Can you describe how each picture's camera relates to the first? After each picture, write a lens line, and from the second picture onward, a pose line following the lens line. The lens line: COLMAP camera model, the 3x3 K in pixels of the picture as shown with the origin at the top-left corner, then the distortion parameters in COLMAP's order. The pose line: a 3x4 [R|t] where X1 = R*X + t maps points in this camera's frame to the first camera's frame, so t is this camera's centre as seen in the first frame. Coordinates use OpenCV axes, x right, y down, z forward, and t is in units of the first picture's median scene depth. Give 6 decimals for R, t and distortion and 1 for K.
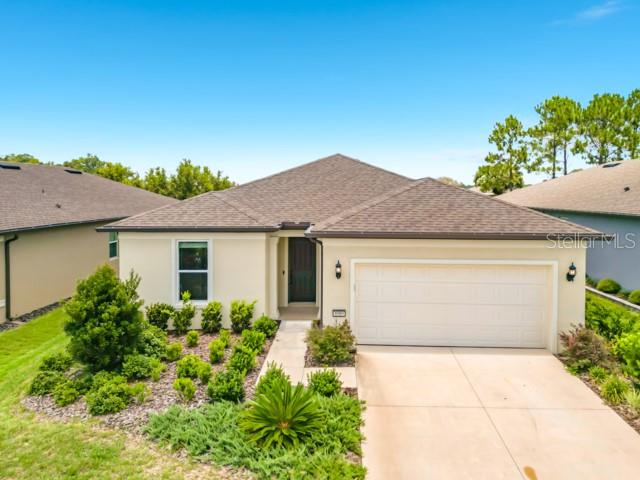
lens RADIAL K [[465.9, 0, 342.0], [0, 465.9, 227.7], [0, 0, 1]] dist [0.054281, -0.043979]
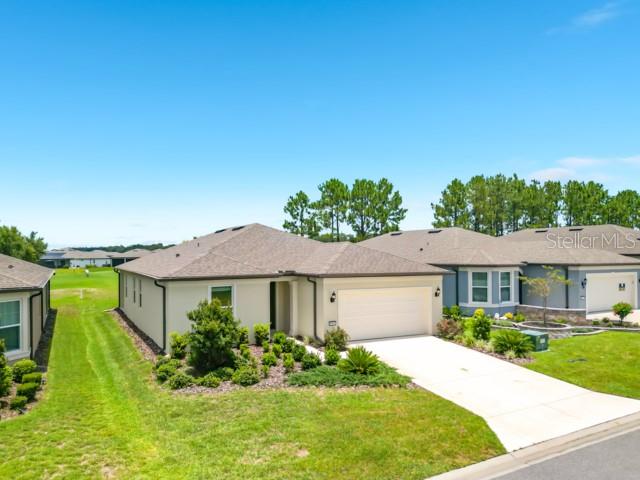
lens RADIAL K [[465.9, 0, 328.7], [0, 465.9, 260.1], [0, 0, 1]] dist [0.054281, -0.043979]
pose [[0.875237, -0.014573, 0.483474, -0.694577], [0.045011, 0.997663, -0.051412, 0.036534], [-0.481595, 0.066759, 0.873848, -0.394495]]
